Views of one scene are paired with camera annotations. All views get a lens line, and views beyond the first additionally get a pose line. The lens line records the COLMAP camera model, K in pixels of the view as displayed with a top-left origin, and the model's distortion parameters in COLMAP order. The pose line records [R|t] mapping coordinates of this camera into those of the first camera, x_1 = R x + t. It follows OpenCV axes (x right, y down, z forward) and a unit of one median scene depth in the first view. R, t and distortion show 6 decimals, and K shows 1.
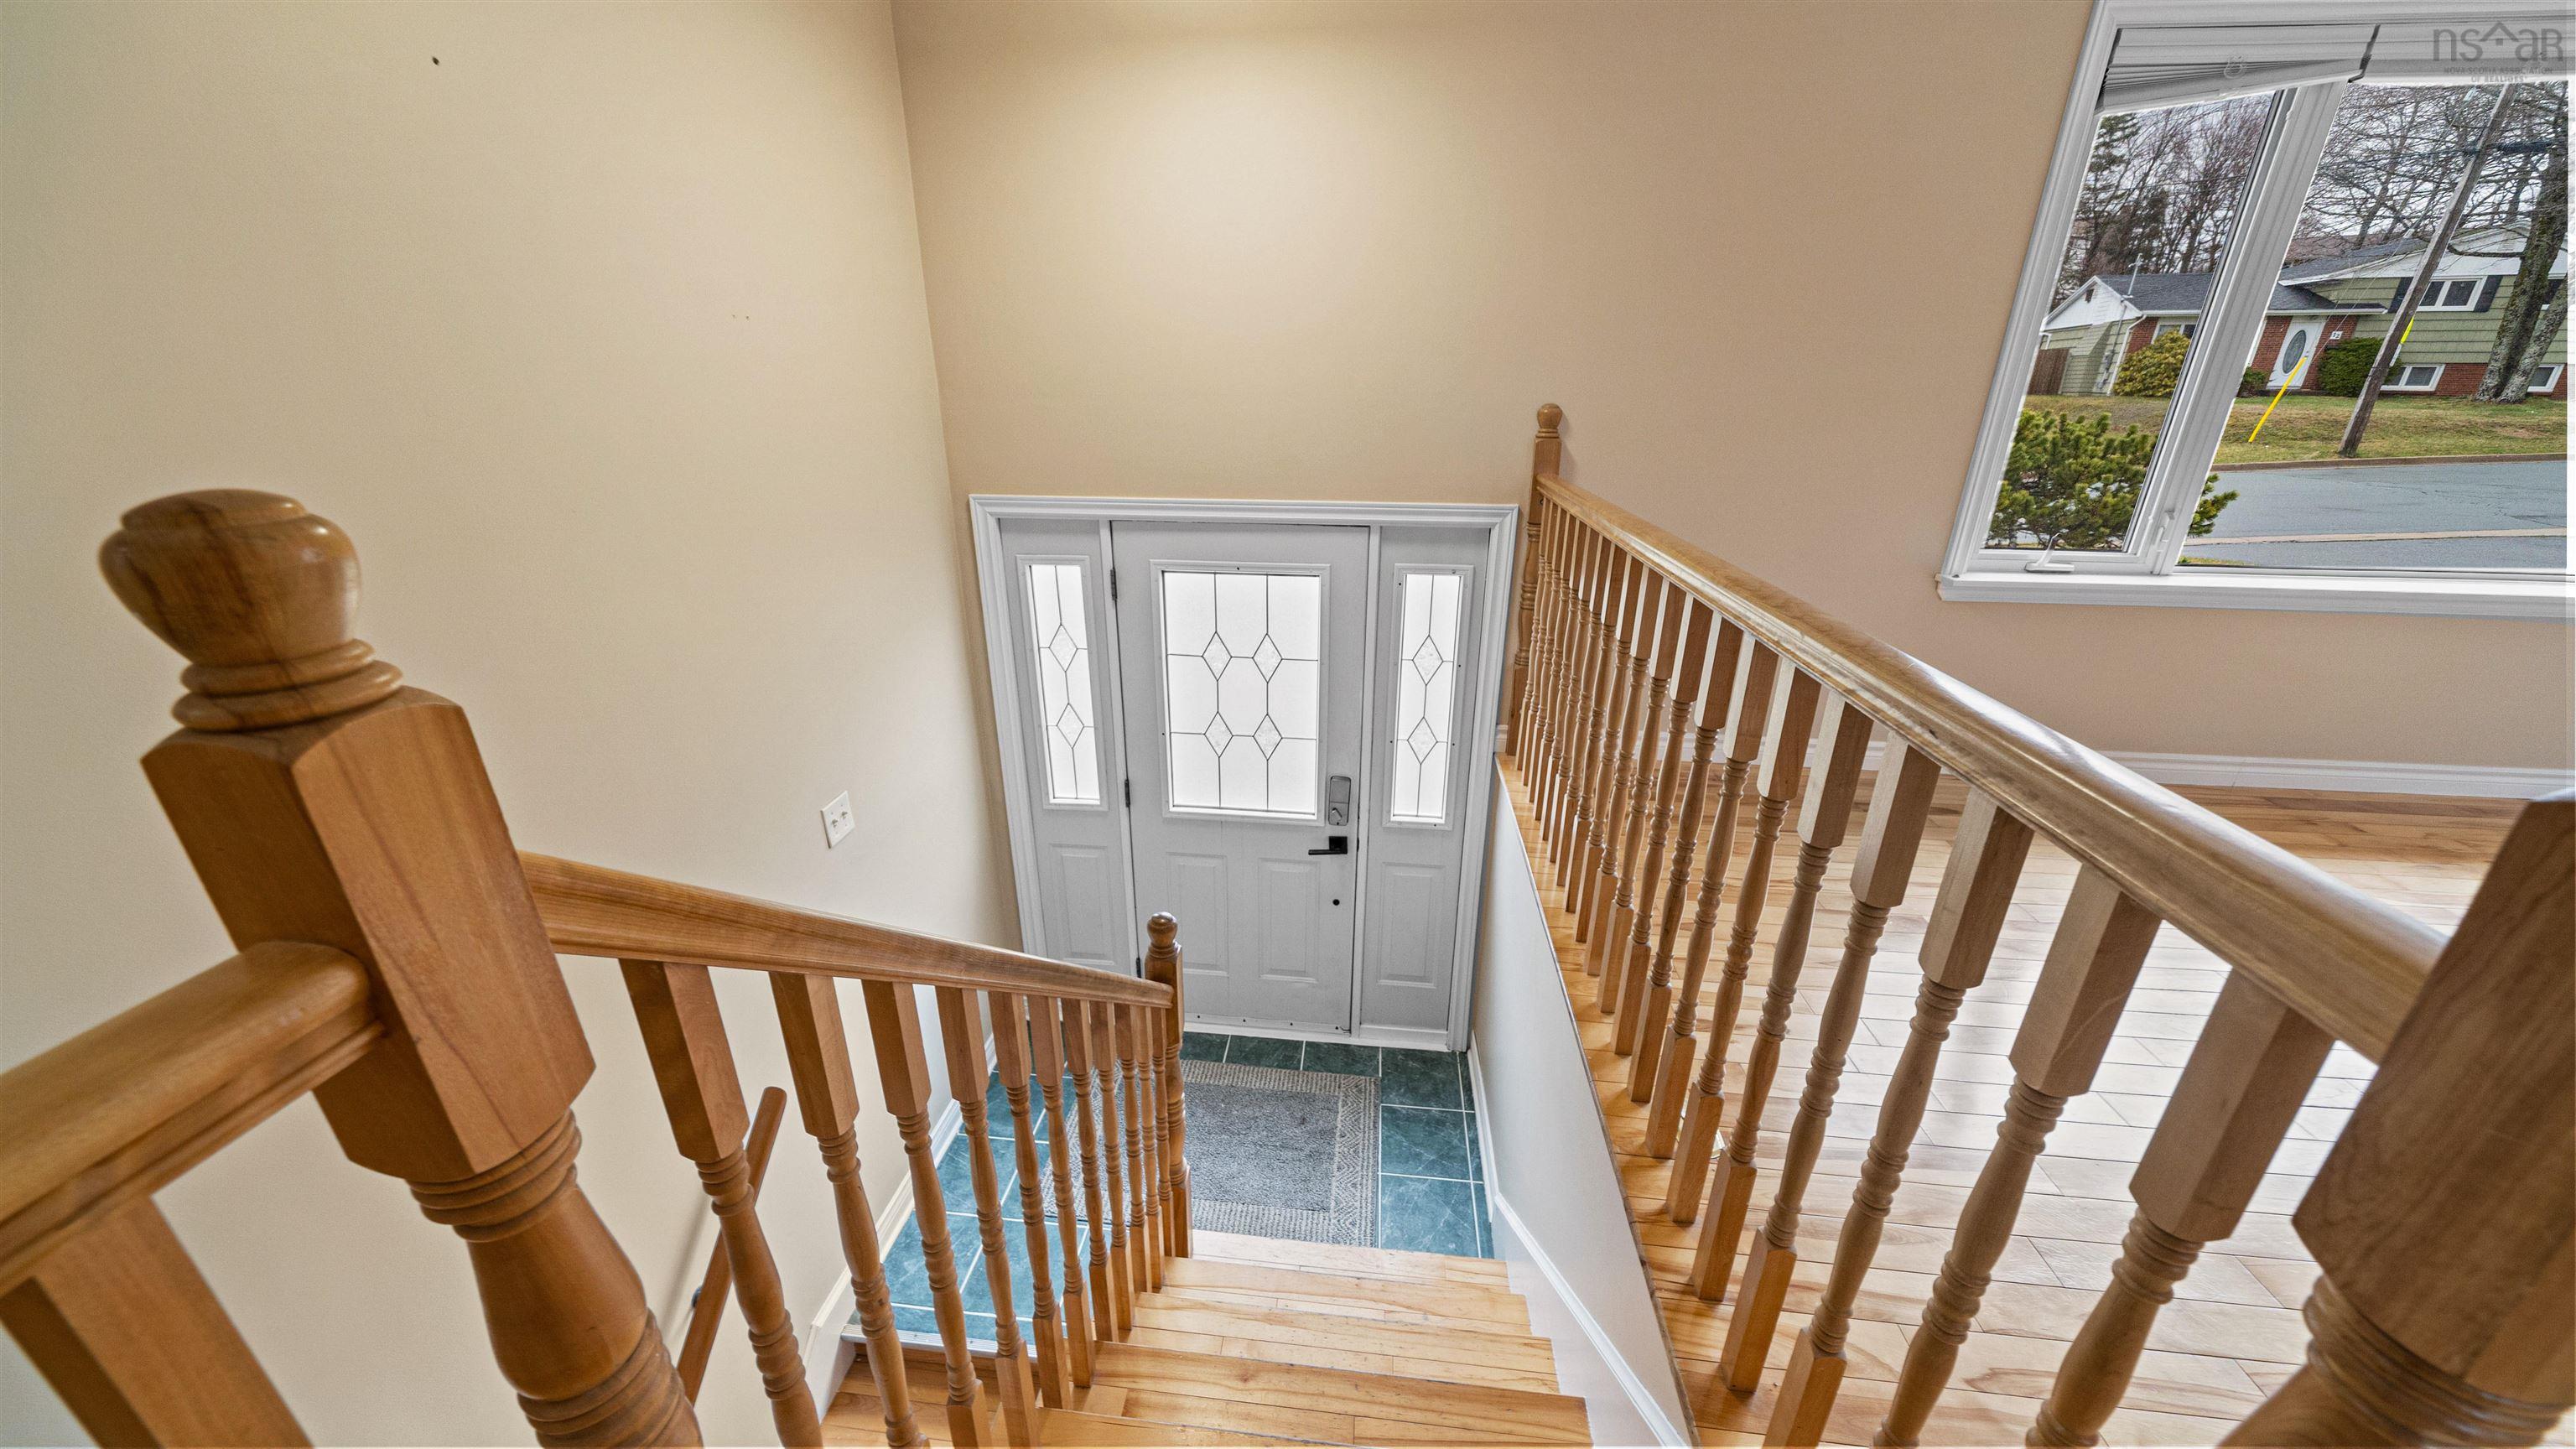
lens RADIAL K [[911.9, 0, 1297.2], [0, 911.9, 700.3], [0, 0, 1]] dist [-0.004666, -0.000971]
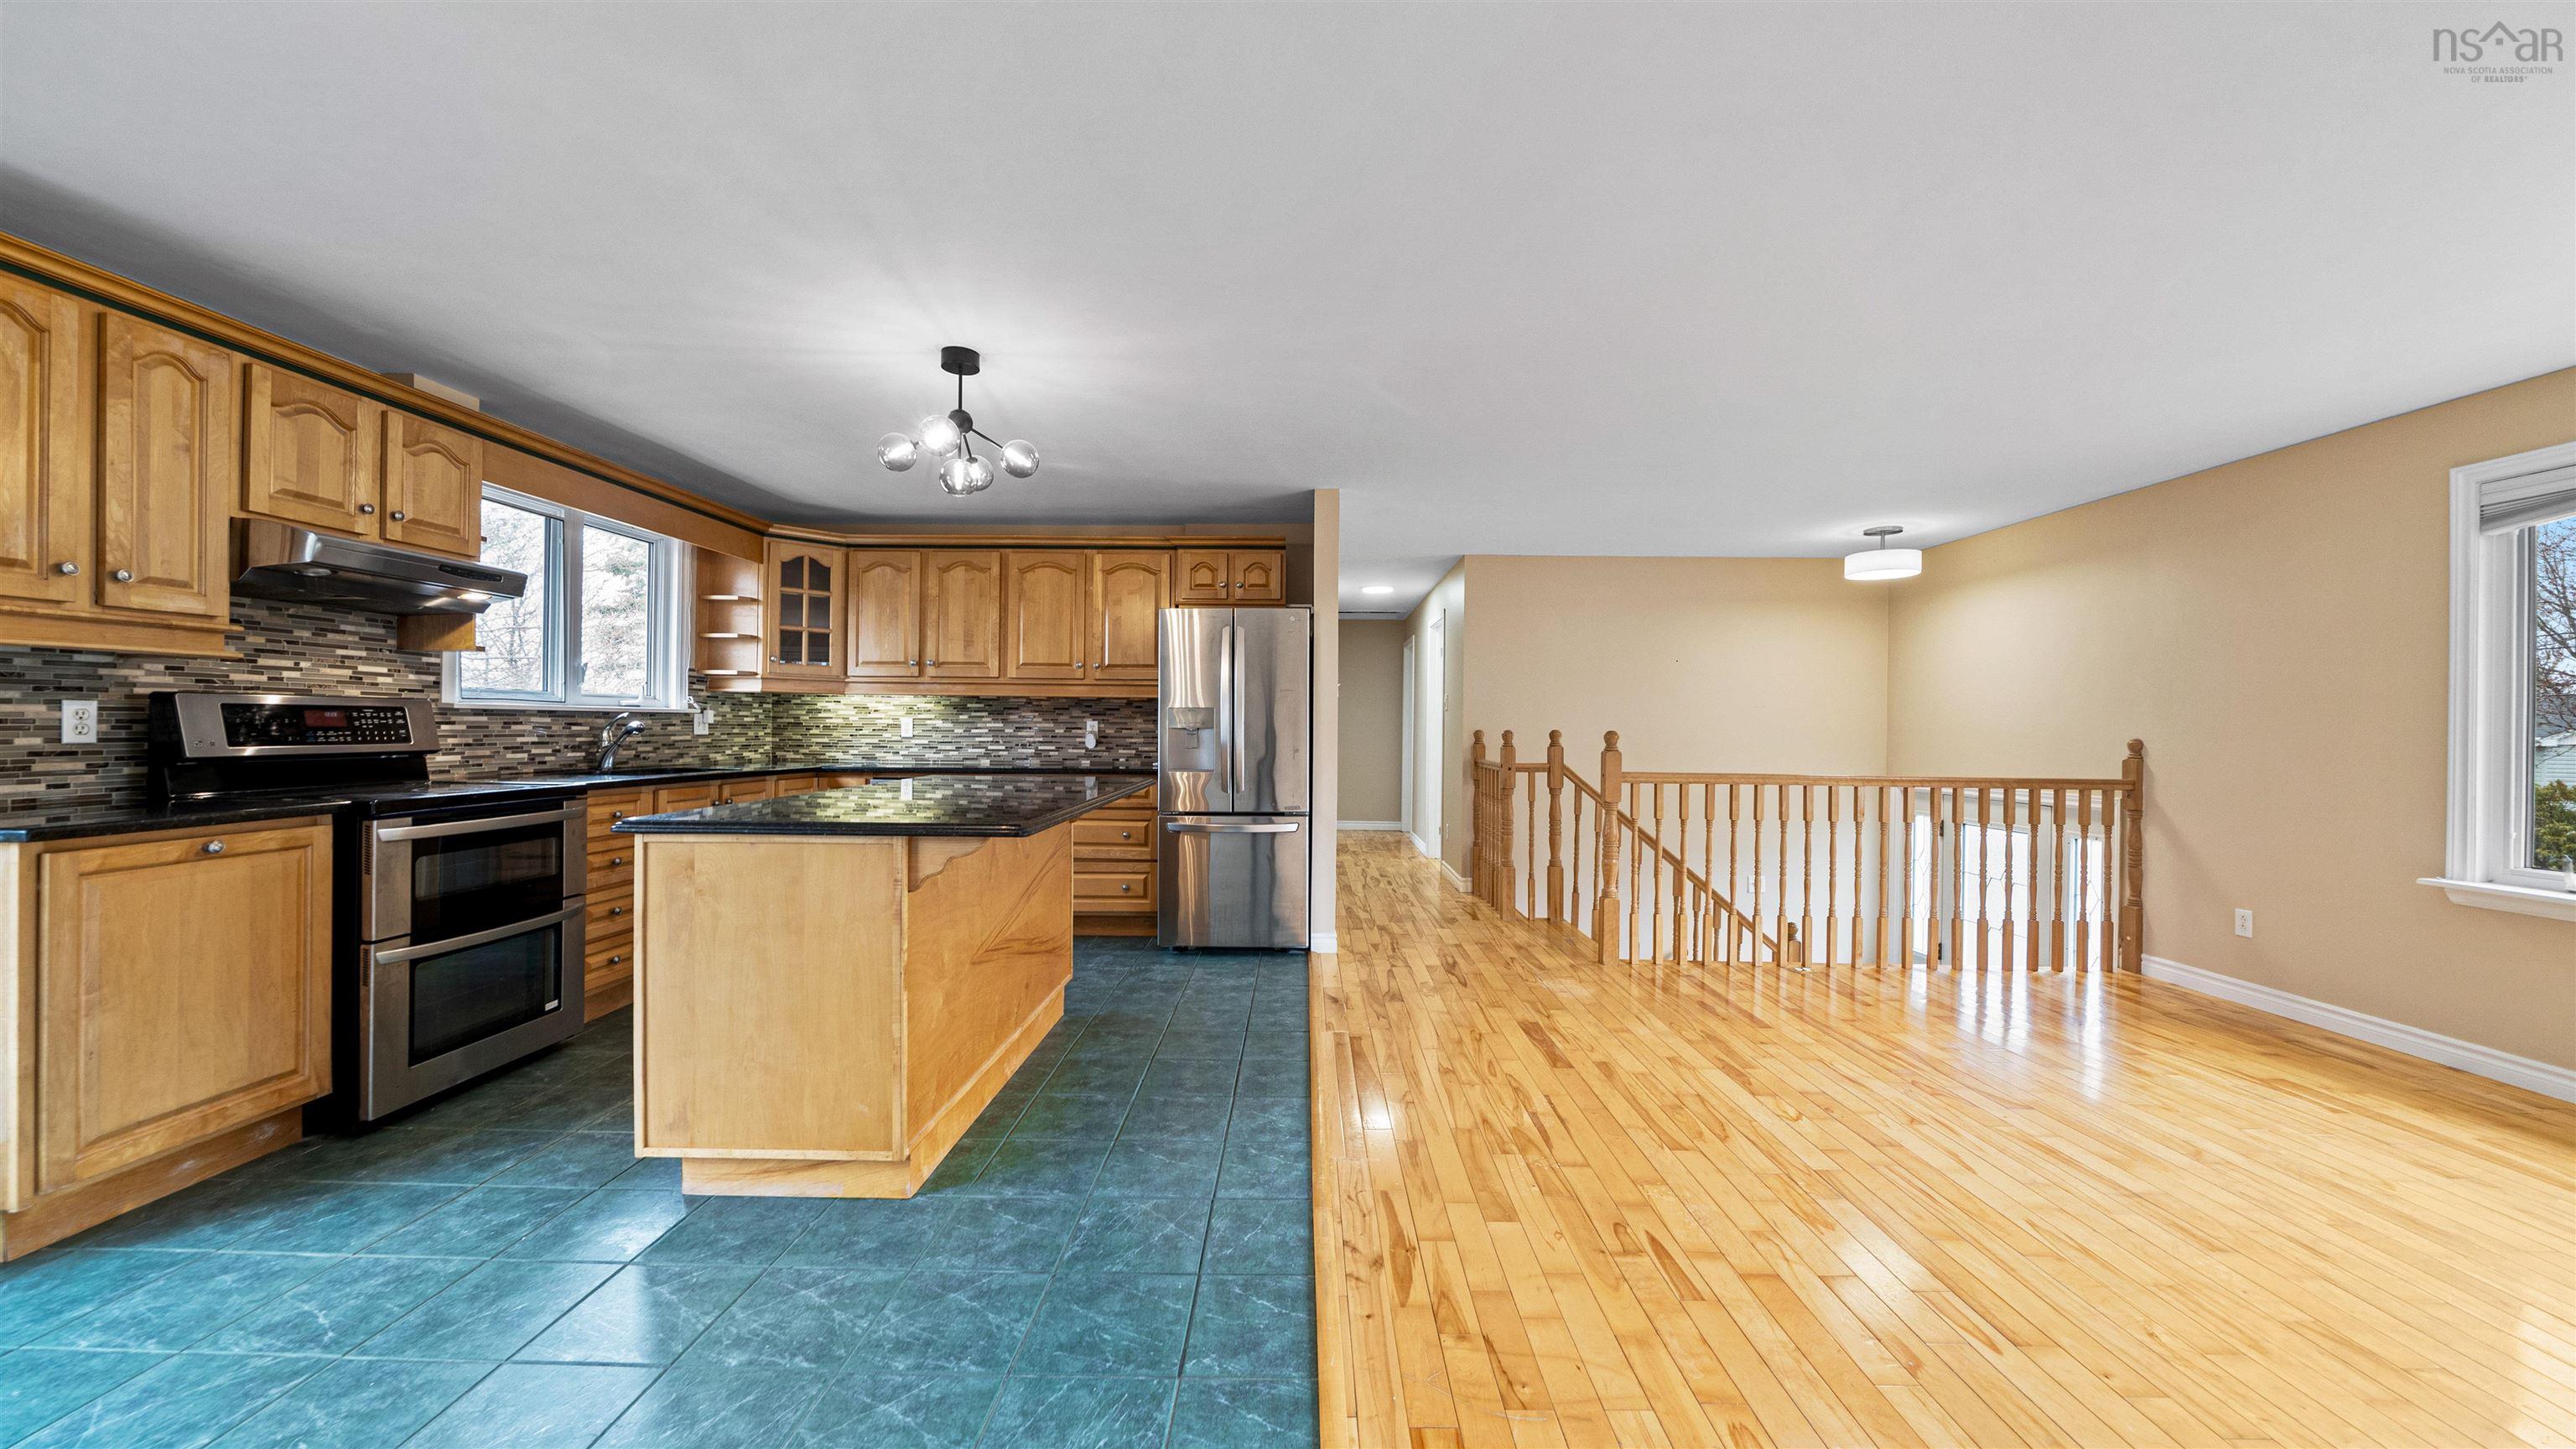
lens RADIAL K [[911.9, 0, 1291.6], [0, 911.9, 727.7], [0, 0, 1]] dist [-0.004666, -0.000971]
pose [[0.103108, -0.002998, -0.994666, 0.101937], [-0.335628, 0.941243, -0.037629, 0.013405], [0.936335, 0.337718, 0.096043, -0.034608]]
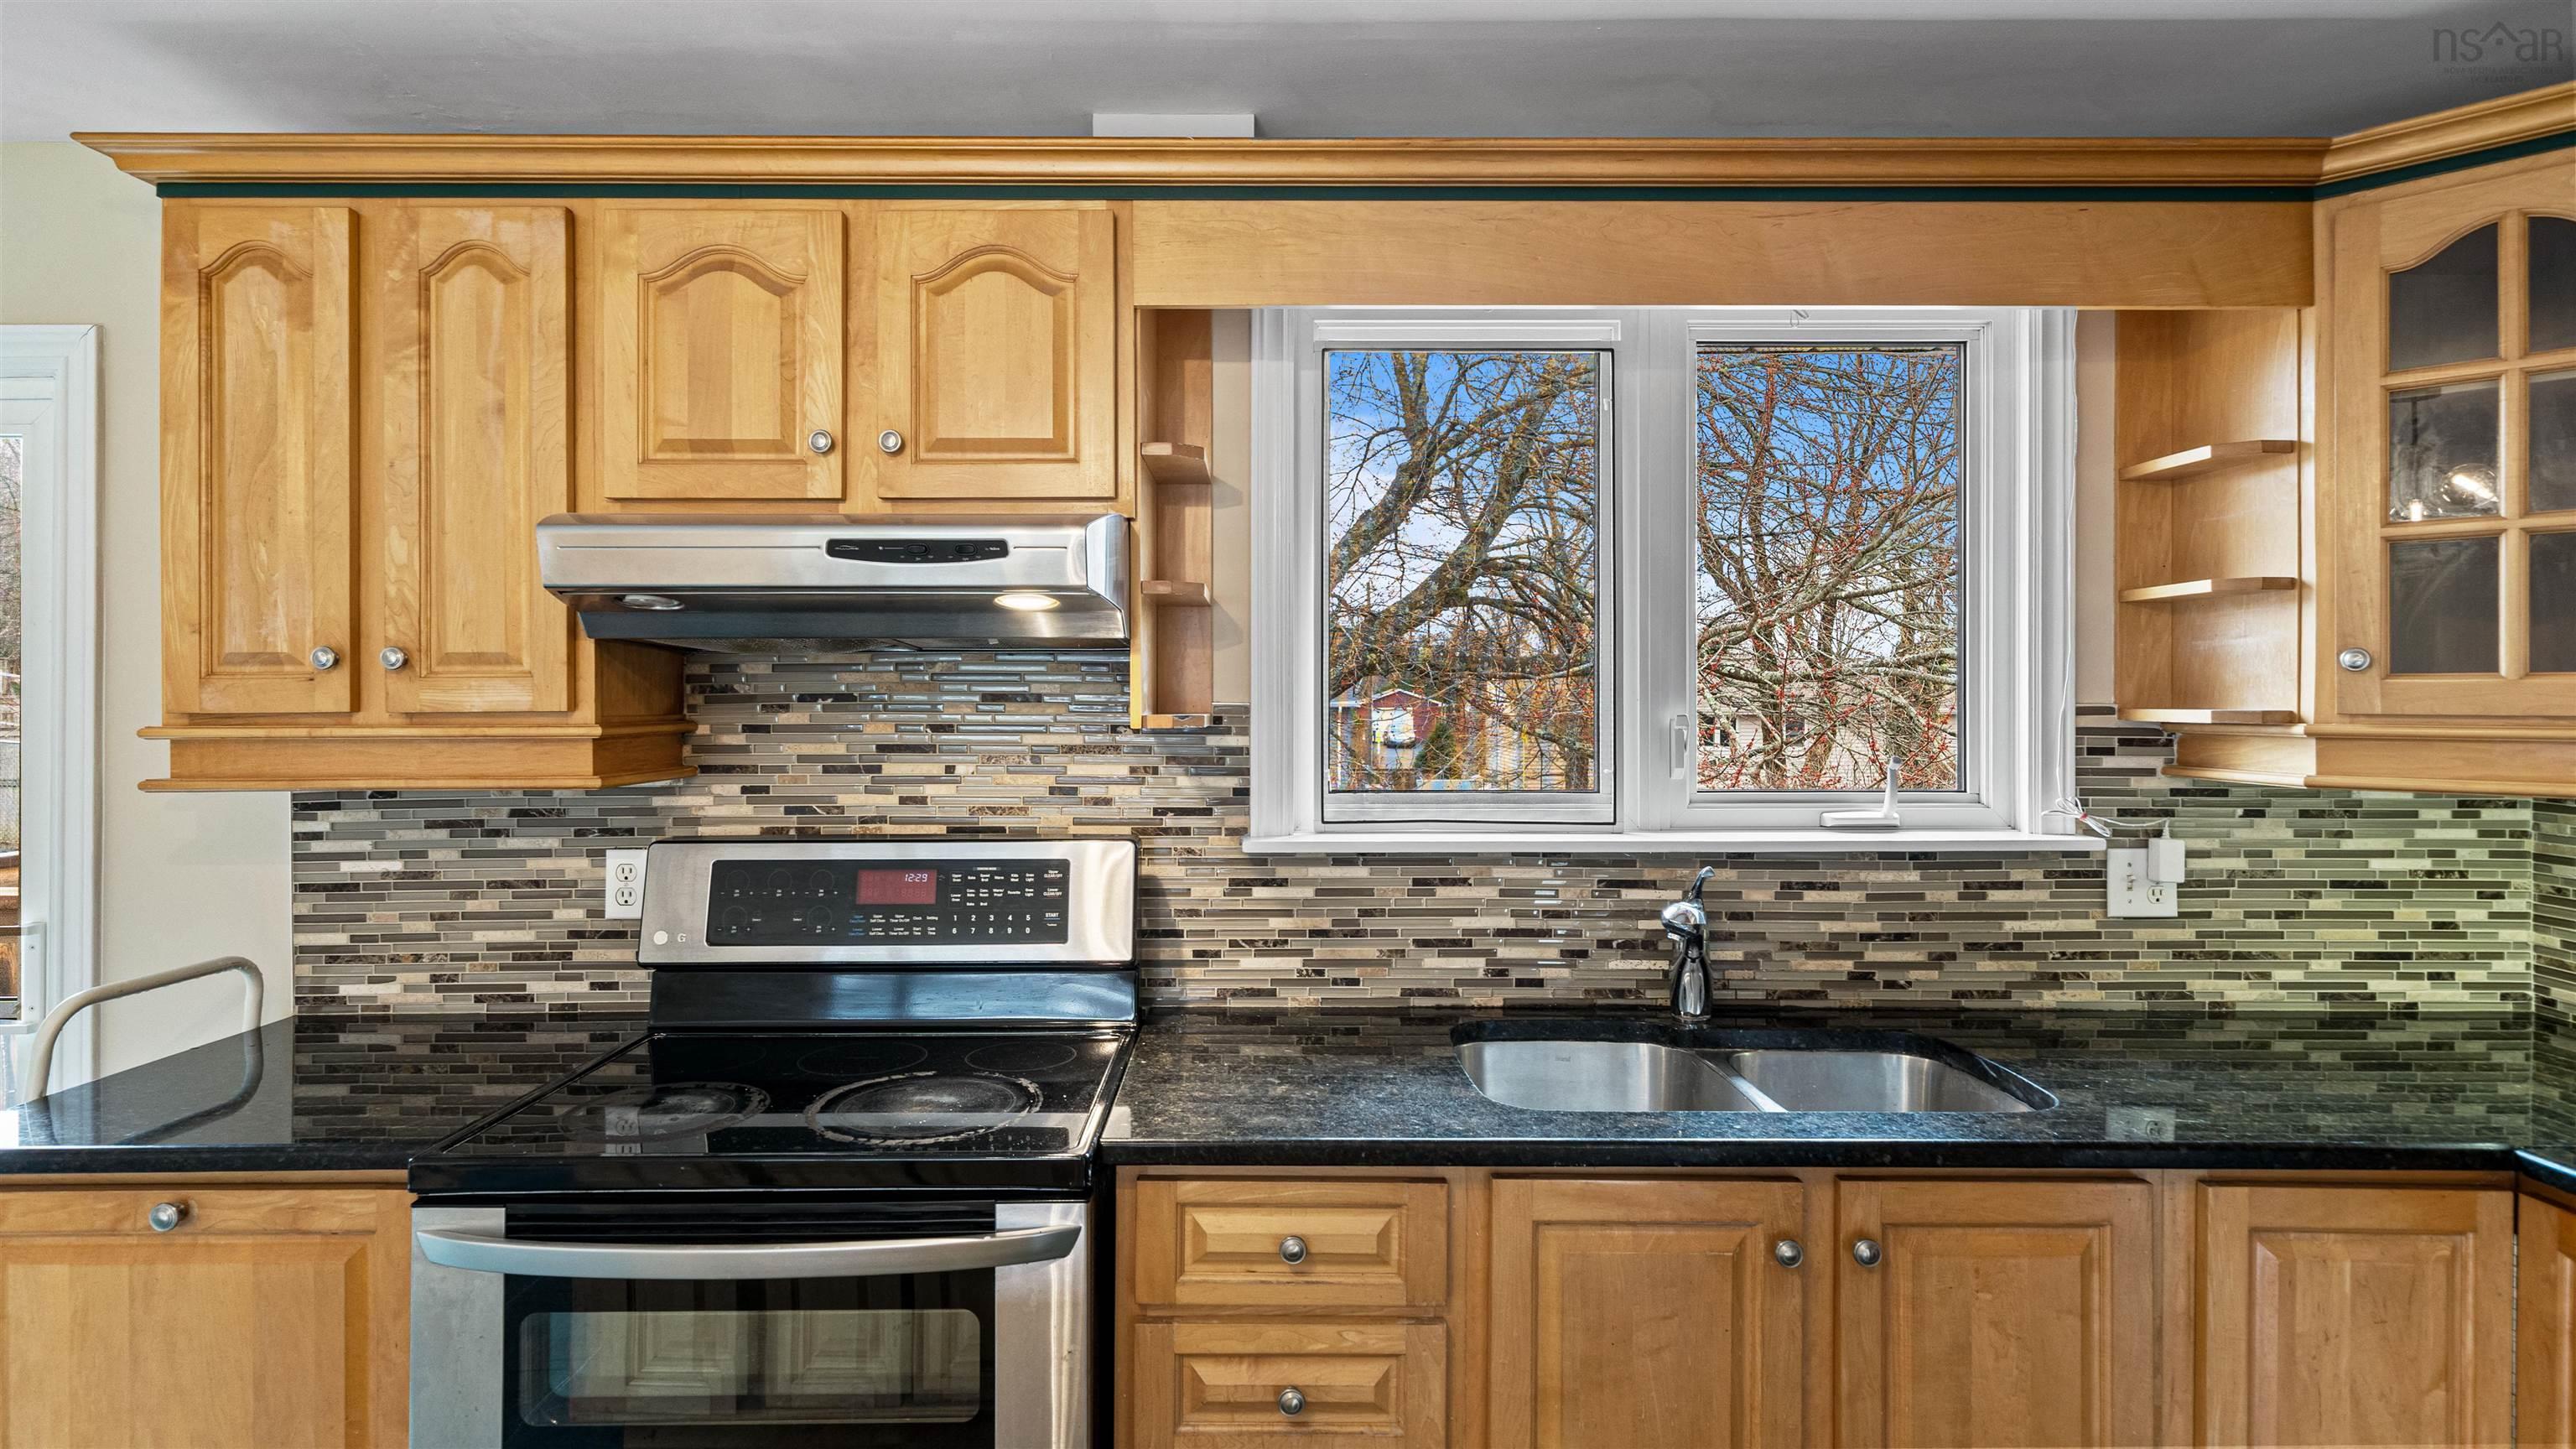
lens RADIAL K [[1329.0, 0, 1279.5], [0, 1329.0, 693.5], [0, 0, 1]] dist [0.001701, 0.000386]
pose [[-0.992268, -0.005942, -0.123970, 0.027316], [-0.045732, 0.946077, 0.320698, 0.011781], [0.115380, 0.323888, -0.939034, -0.049599]]
